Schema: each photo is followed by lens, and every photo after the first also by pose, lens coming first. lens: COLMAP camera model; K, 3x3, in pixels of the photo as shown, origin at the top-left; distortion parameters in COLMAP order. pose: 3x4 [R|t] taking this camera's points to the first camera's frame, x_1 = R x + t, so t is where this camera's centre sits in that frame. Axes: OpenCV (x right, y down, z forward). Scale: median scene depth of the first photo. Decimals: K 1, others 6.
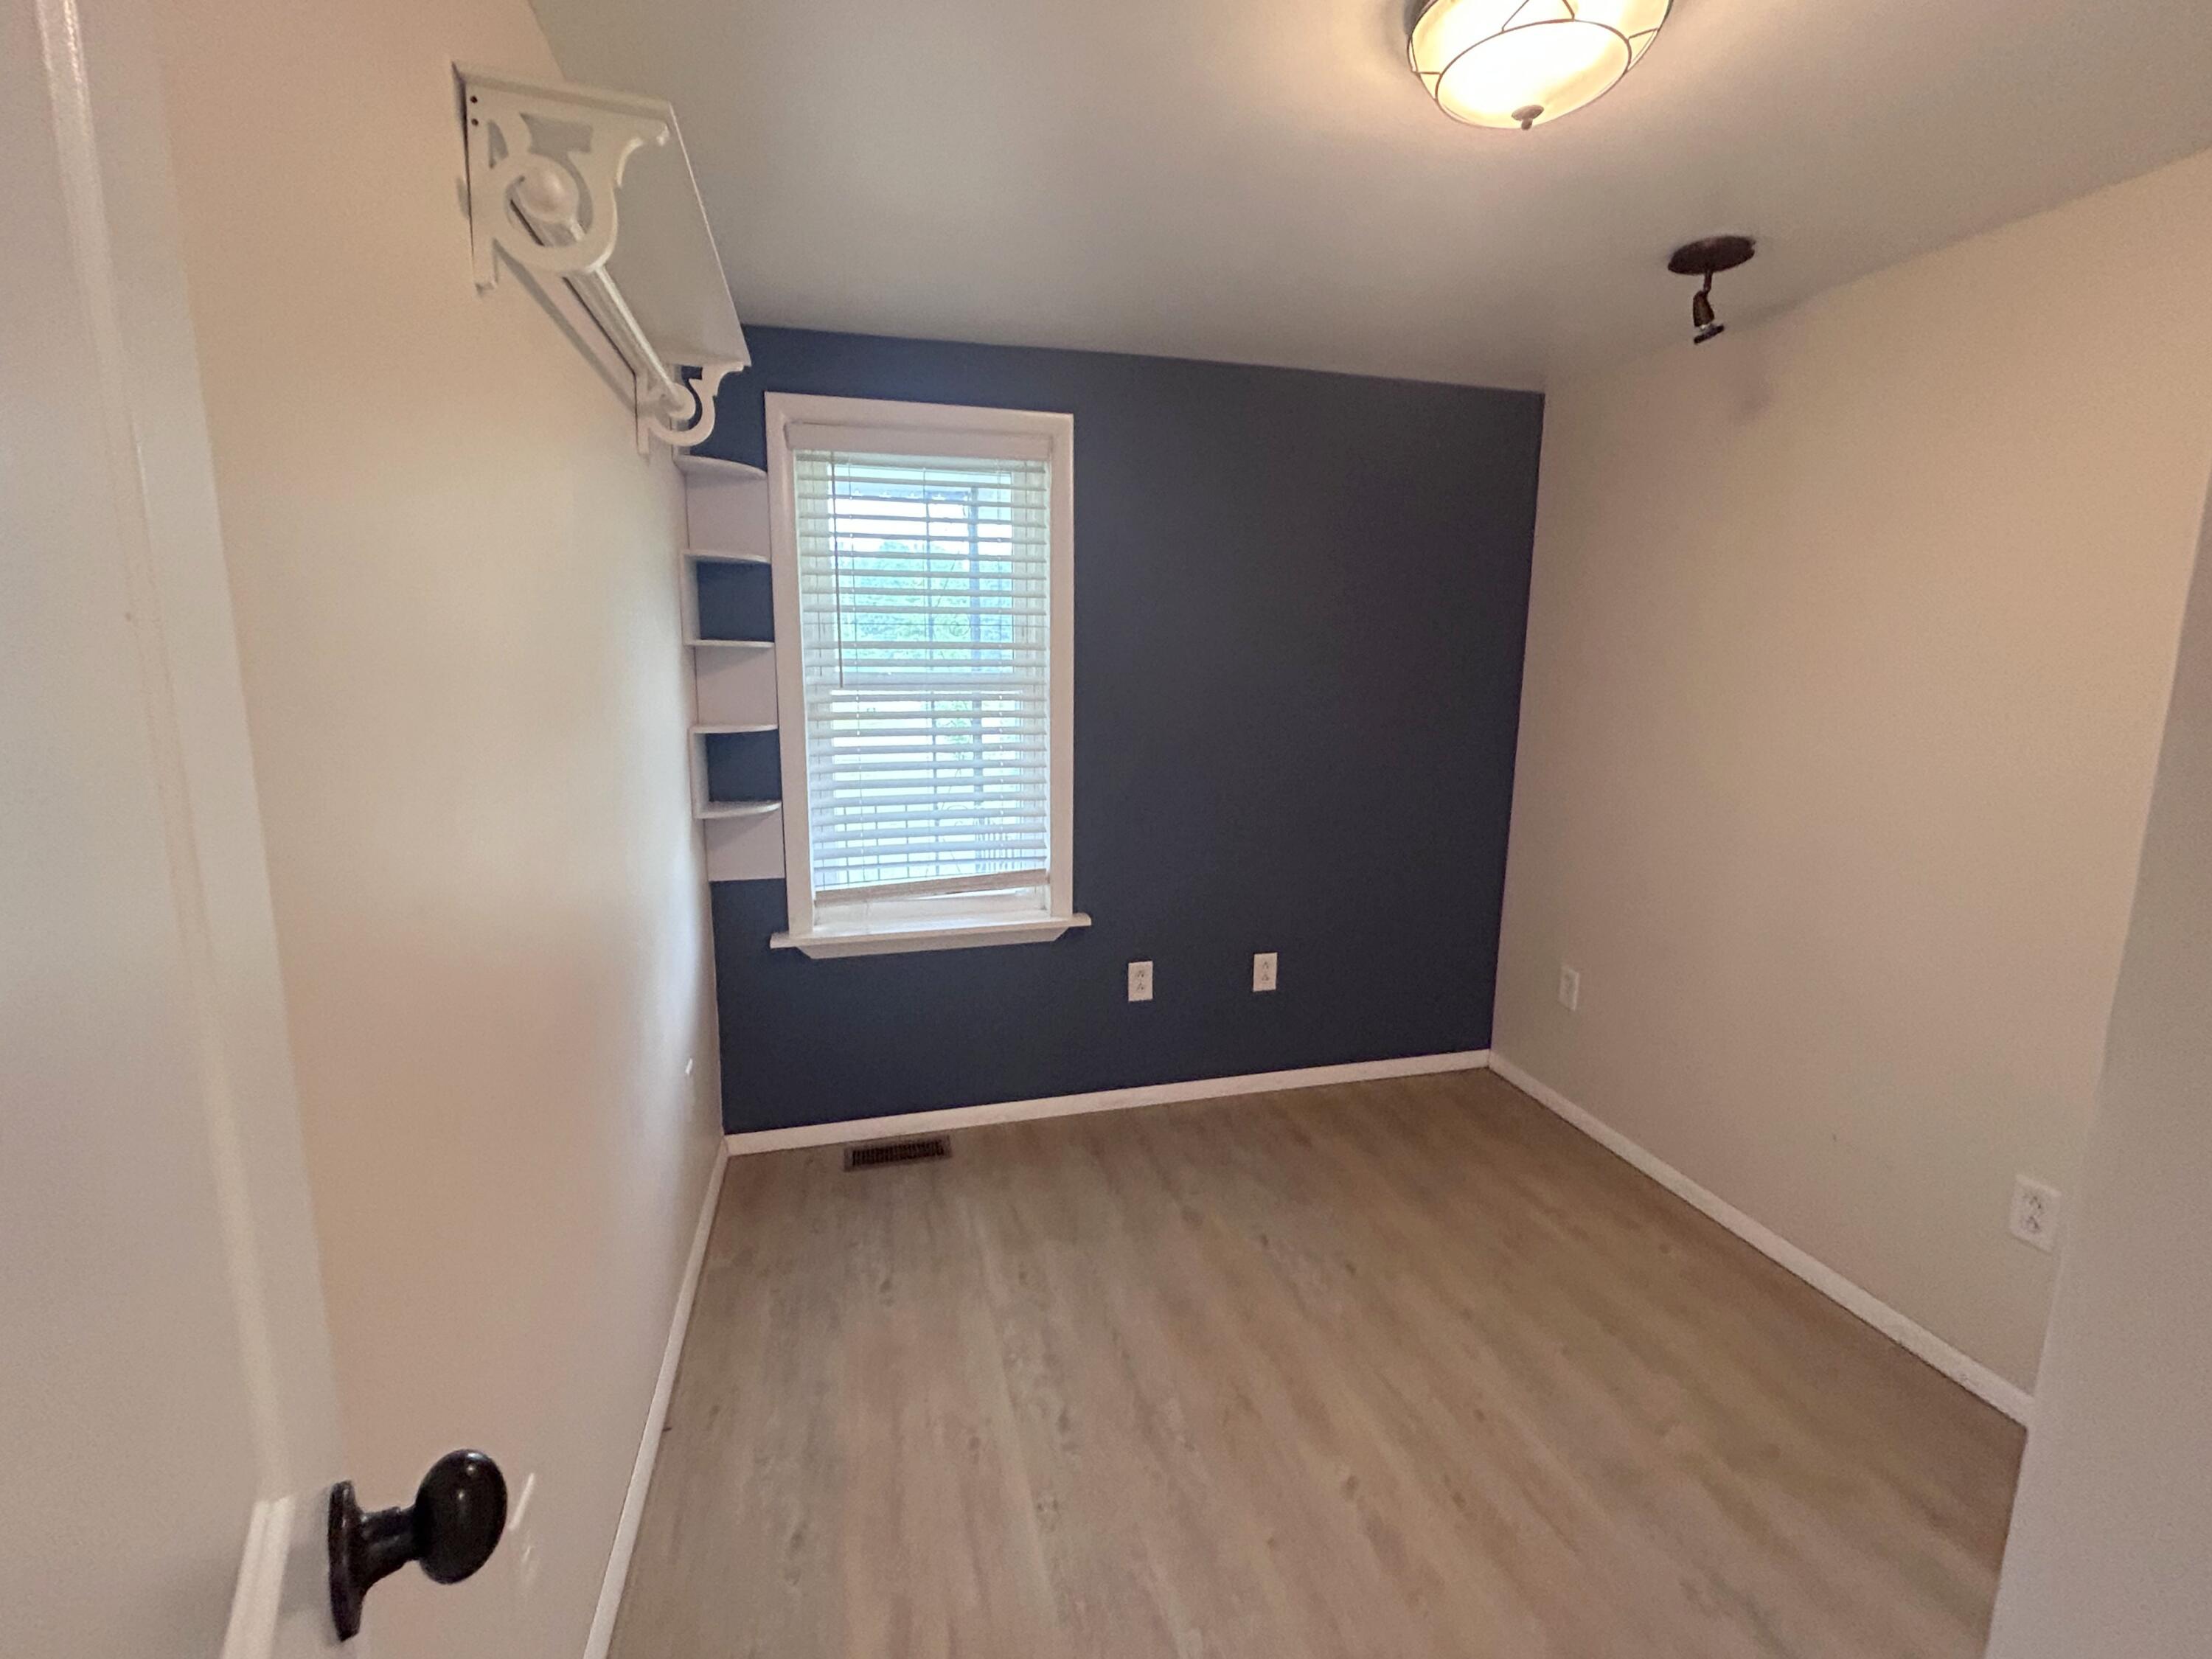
lens RADIAL K [[990.4, 0, 1106.0], [0, 990.4, 829.5], [0, 0, 1]] dist [0.001047, 0.000301]
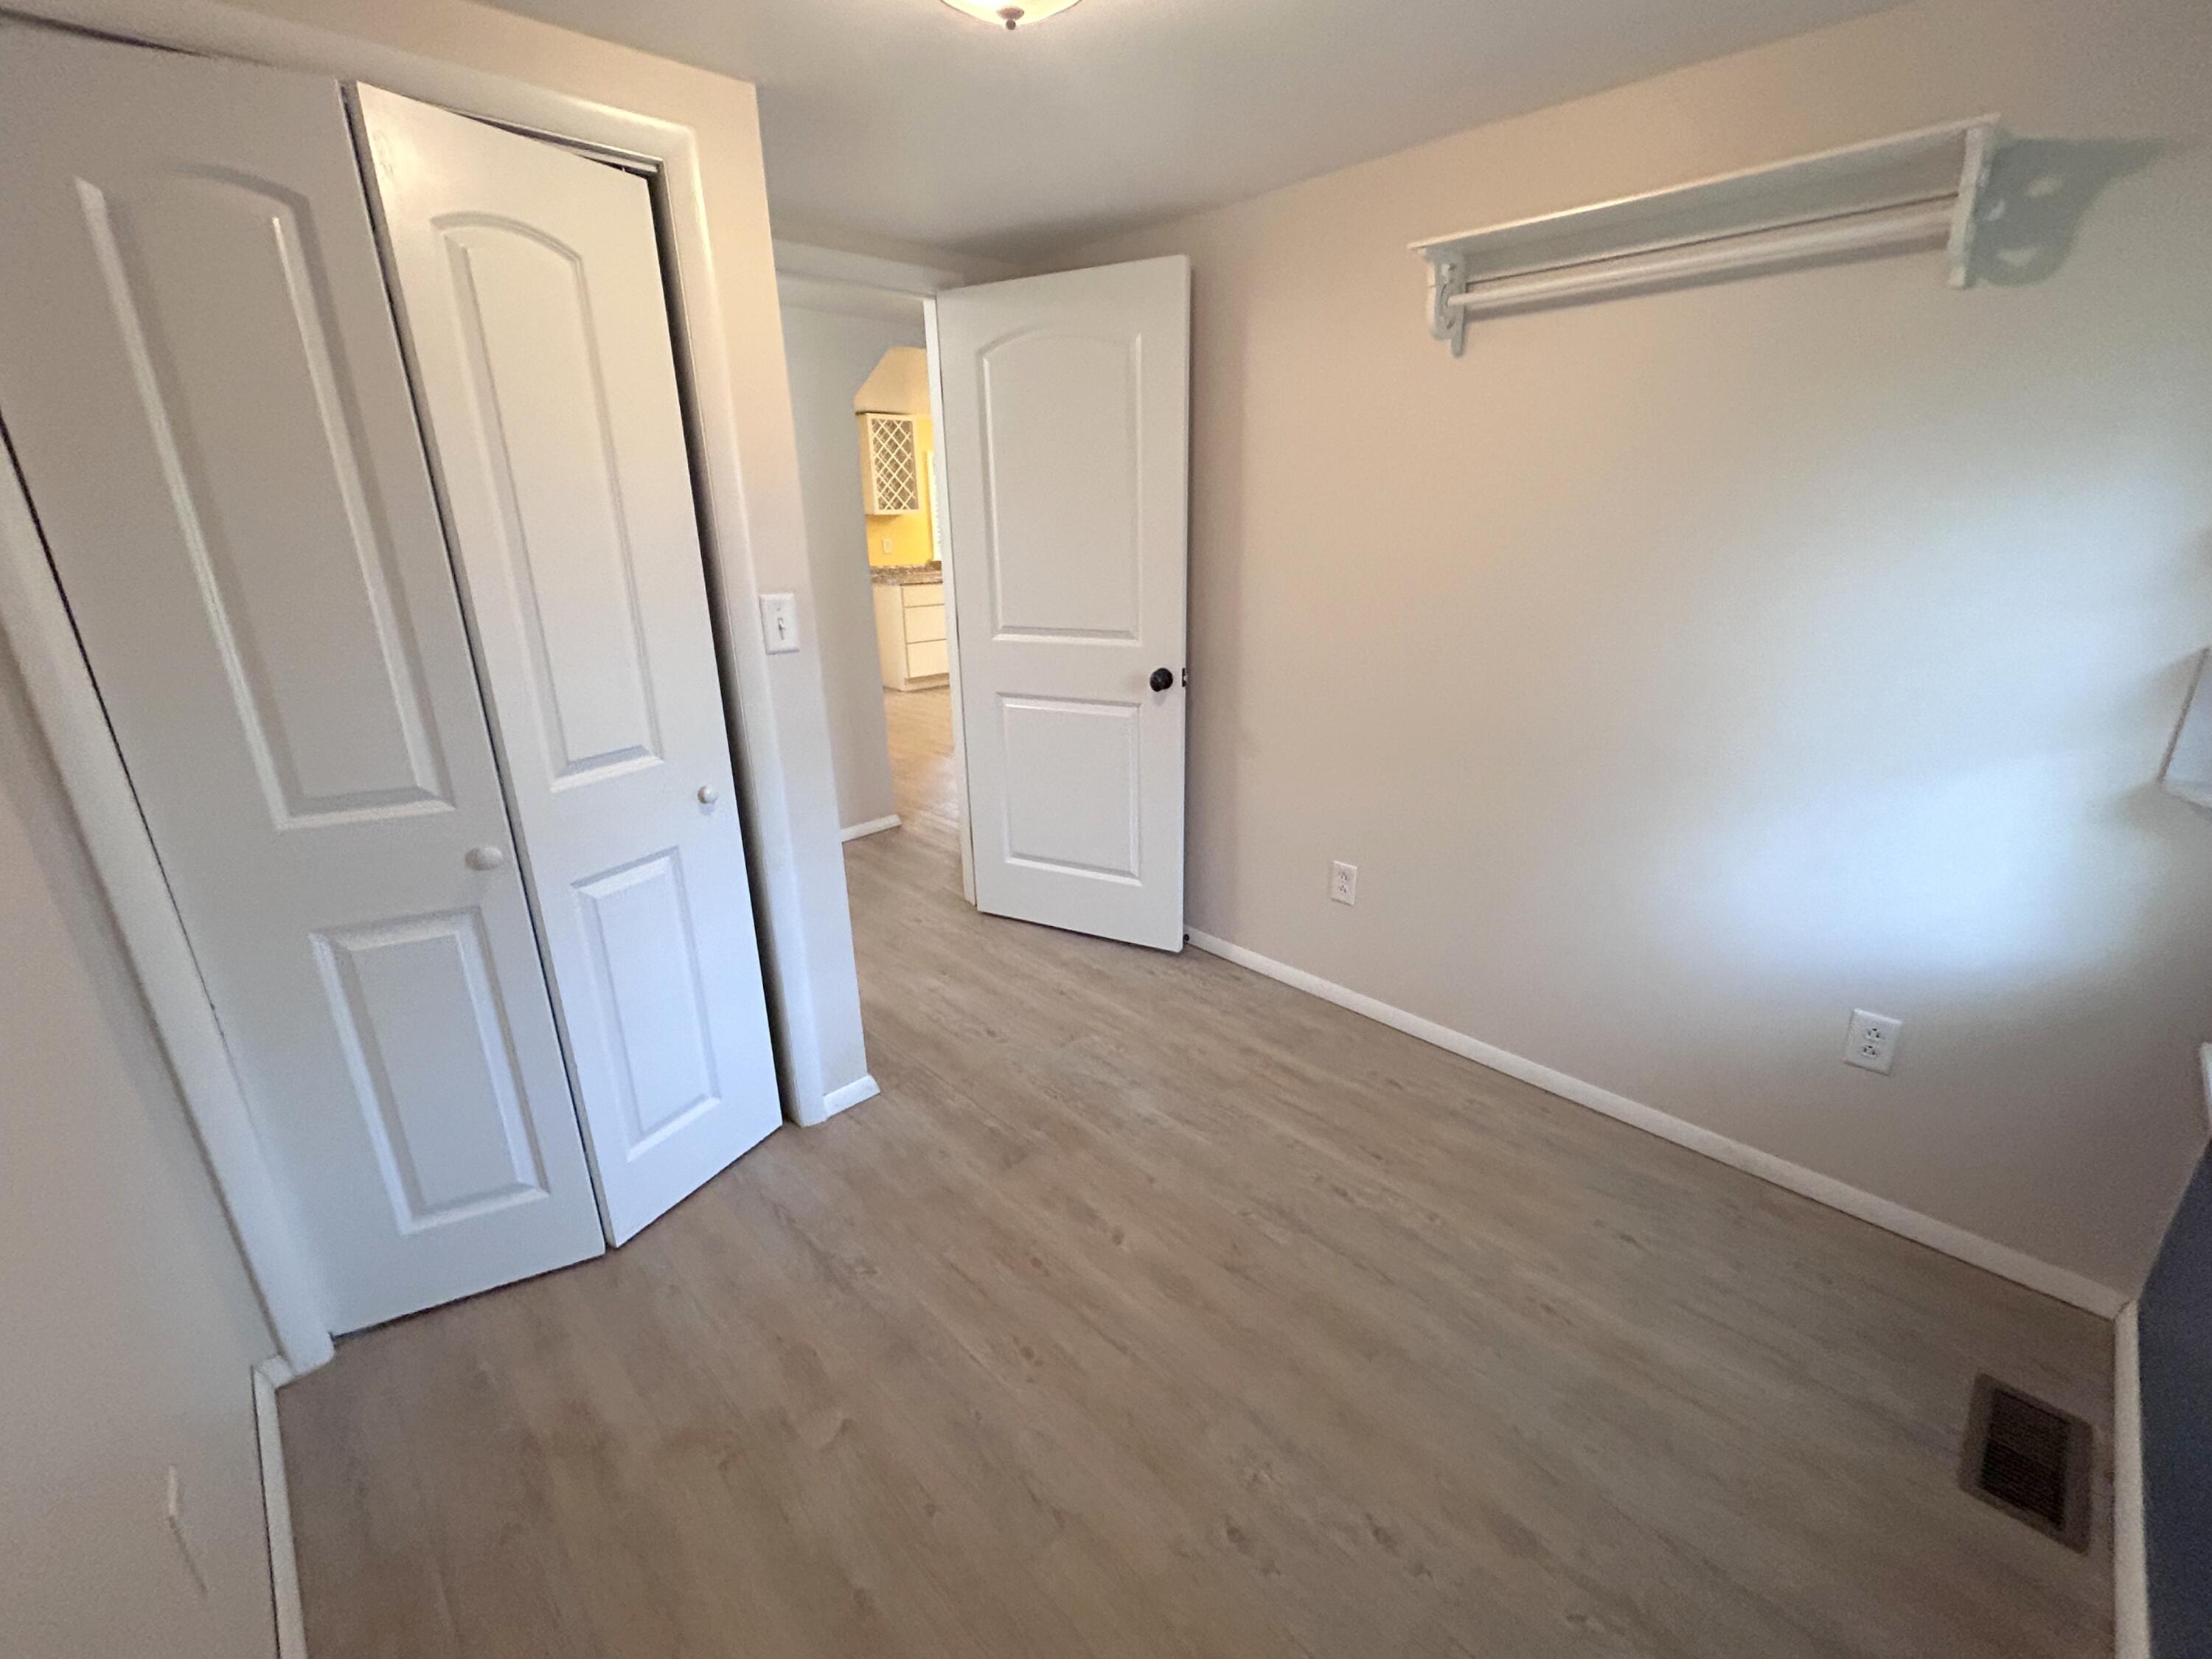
lens RADIAL K [[924.1, 0, 1106.0], [0, 924.1, 829.5], [0, 0, 1]] dist [-0.000221, 0.000029]
pose [[-0.871837, 0.159092, -0.463239, 0.649230], [-0.074988, 0.891273, 0.447225, -0.273315], [0.484022, 0.424644, -0.765114, 1.512370]]
